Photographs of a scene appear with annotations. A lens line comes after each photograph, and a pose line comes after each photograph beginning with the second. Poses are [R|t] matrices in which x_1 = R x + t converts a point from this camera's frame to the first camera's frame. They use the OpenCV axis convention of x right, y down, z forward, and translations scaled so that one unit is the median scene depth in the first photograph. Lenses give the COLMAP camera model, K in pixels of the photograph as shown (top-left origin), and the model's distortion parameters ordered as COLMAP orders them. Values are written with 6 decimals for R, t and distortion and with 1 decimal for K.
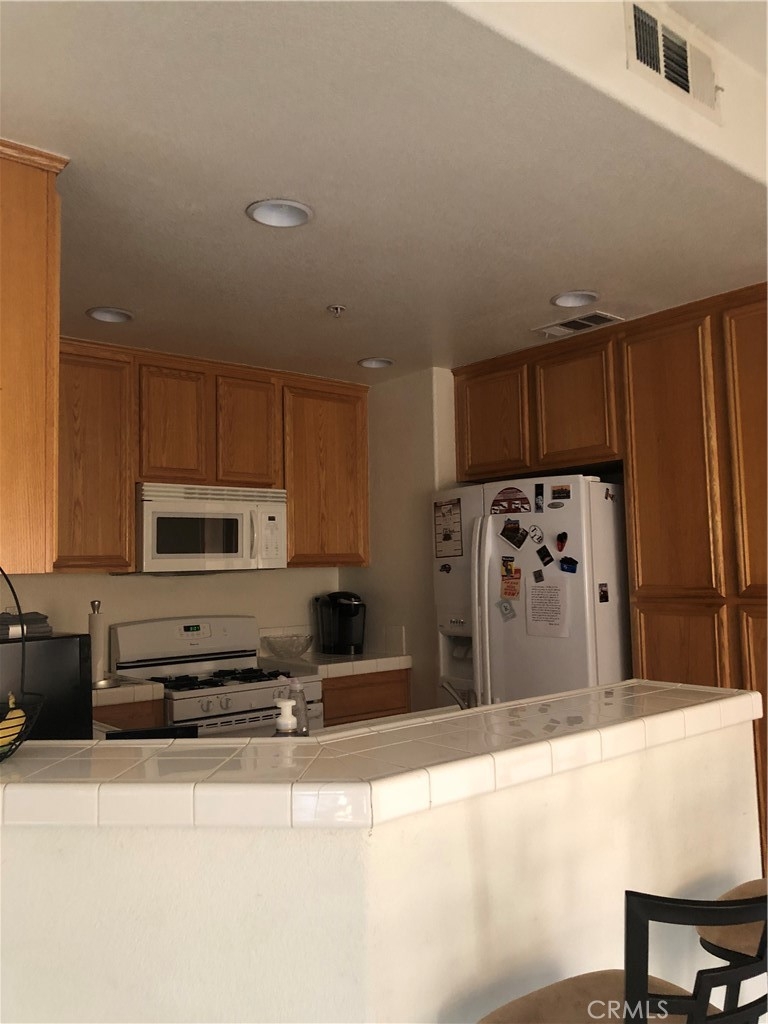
lens RADIAL K [[830.2, 0, 384.0], [0, 830.2, 512.0], [0, 0, 1]] dist [-0.000700, -0.000338]
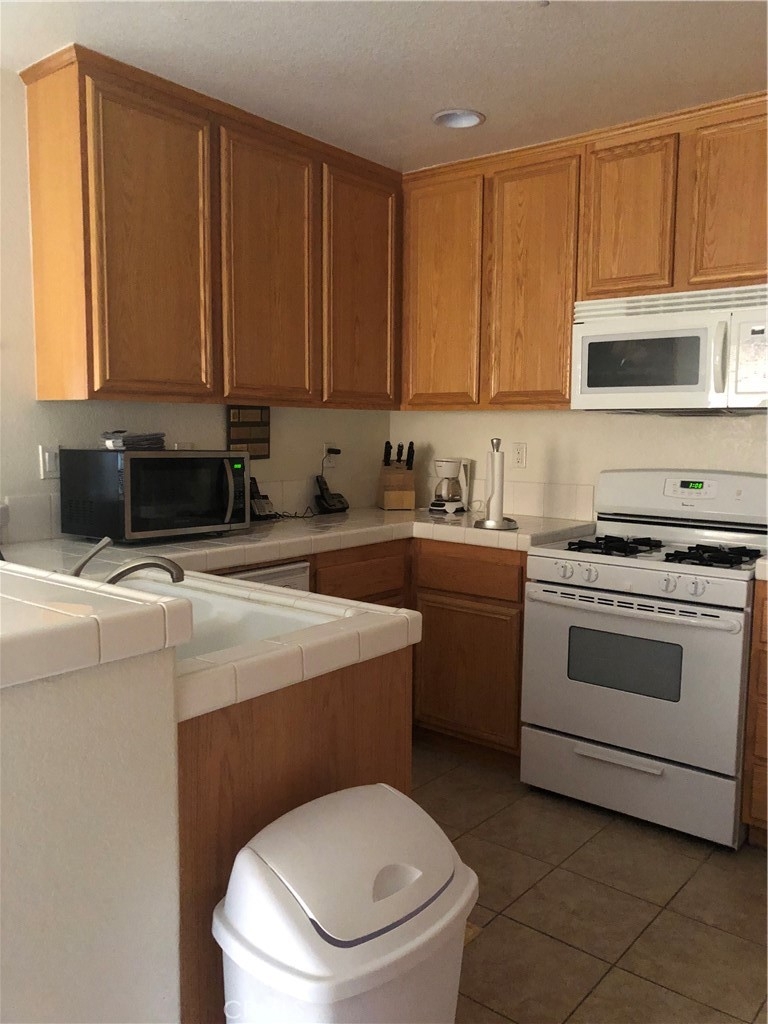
lens RADIAL K [[845.2, 0, 384.0], [0, 845.2, 512.0], [0, 0, 1]] dist [-0.004769, -0.004398]
pose [[0.185738, 0.126943, -0.974365, 0.516470], [0.057857, 0.988486, 0.139812, 0.042291], [0.980895, -0.082342, 0.176255, 0.623538]]
